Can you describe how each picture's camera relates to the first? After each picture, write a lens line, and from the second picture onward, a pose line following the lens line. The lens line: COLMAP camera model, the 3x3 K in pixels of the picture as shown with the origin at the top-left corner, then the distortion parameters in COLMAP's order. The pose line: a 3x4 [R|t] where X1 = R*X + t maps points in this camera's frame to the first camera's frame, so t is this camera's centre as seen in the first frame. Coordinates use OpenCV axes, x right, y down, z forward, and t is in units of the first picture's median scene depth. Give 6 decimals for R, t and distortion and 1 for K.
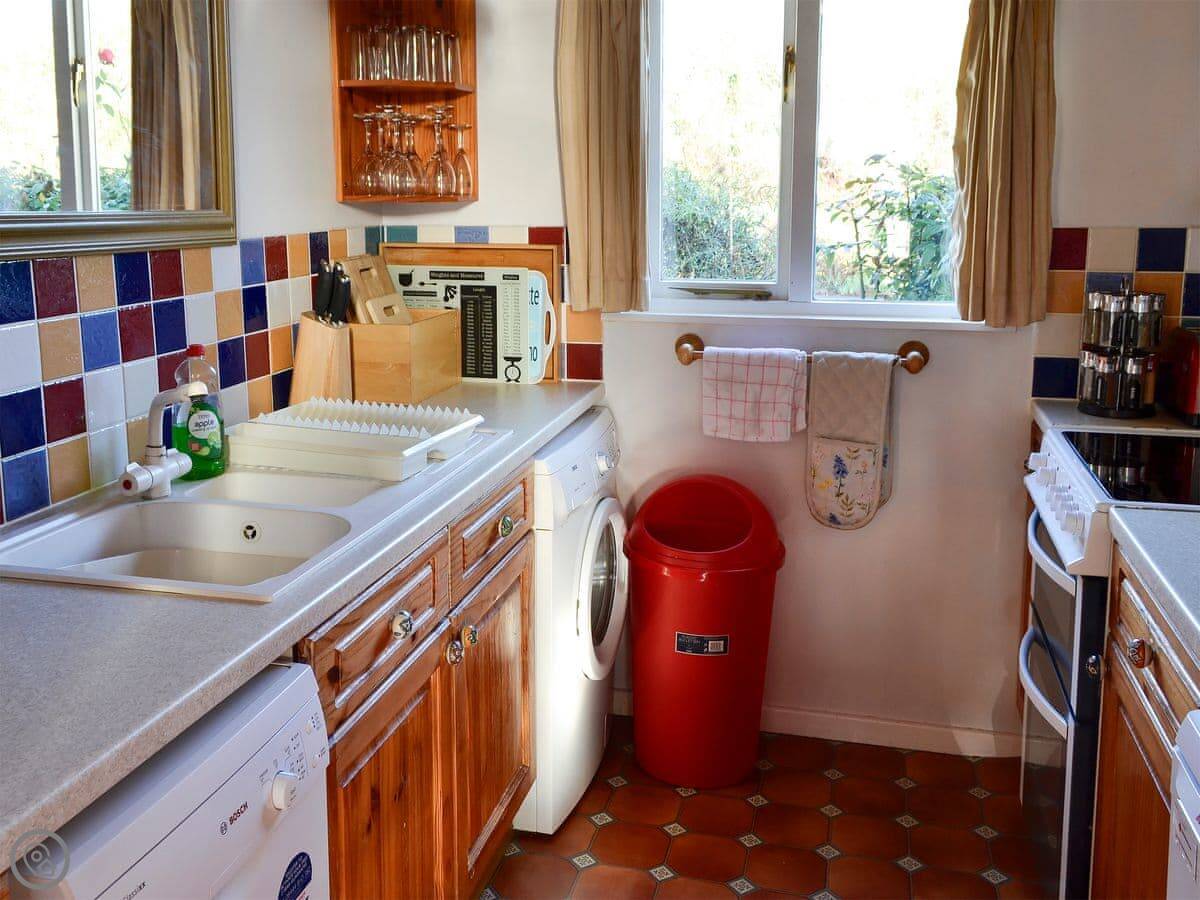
lens RADIAL K [[1180.6, 0, 598.8], [0, 1180.6, 446.3], [0, 0, 1]] dist [0.017645, 0.000000]
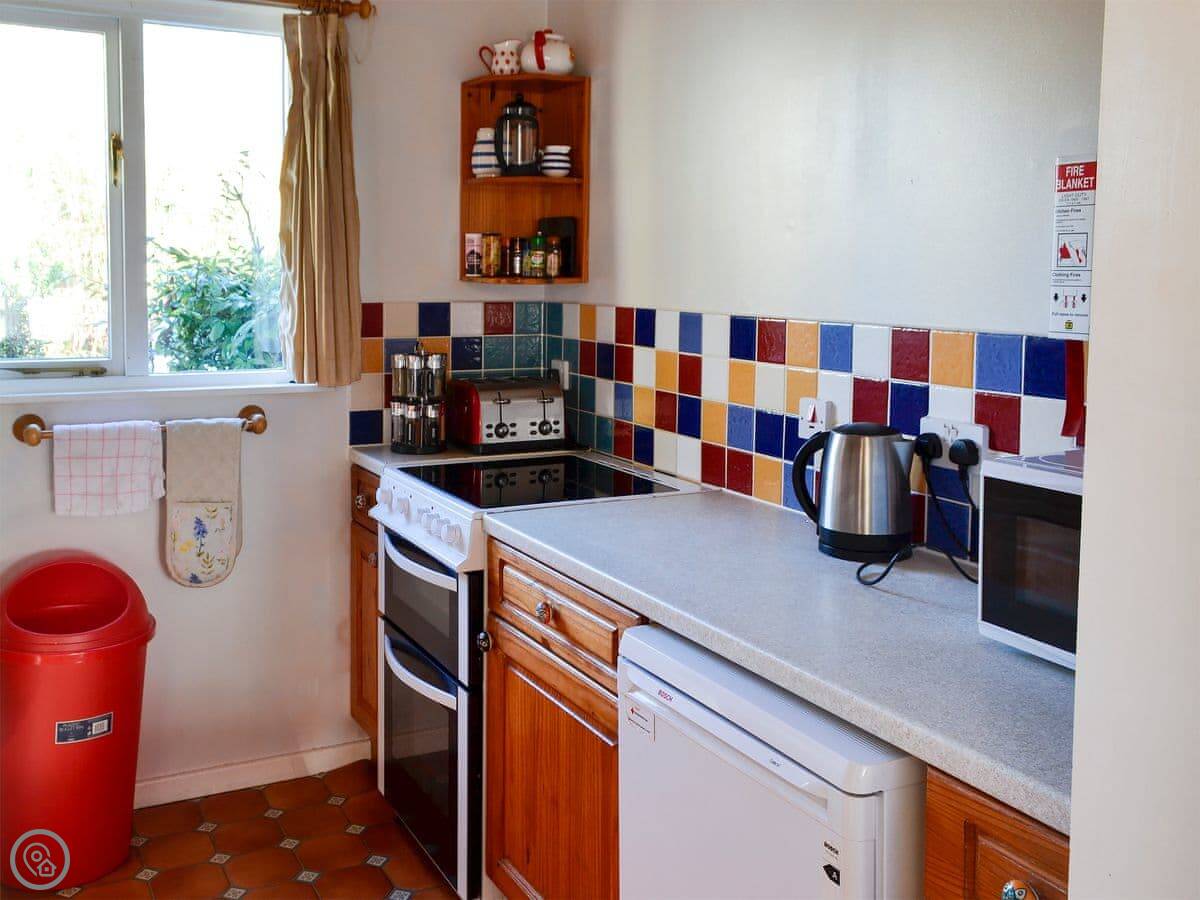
lens RADIAL K [[1180.6, 0, 603.2], [0, 1180.6, 449.3], [0, 0, 1]] dist [0.017645, 0.000000]
pose [[0.719368, -0.095477, 0.688036, -0.265535], [0.139376, 0.990205, -0.008314, 0.007295], [-0.680503, 0.101877, 0.725629, -0.025736]]
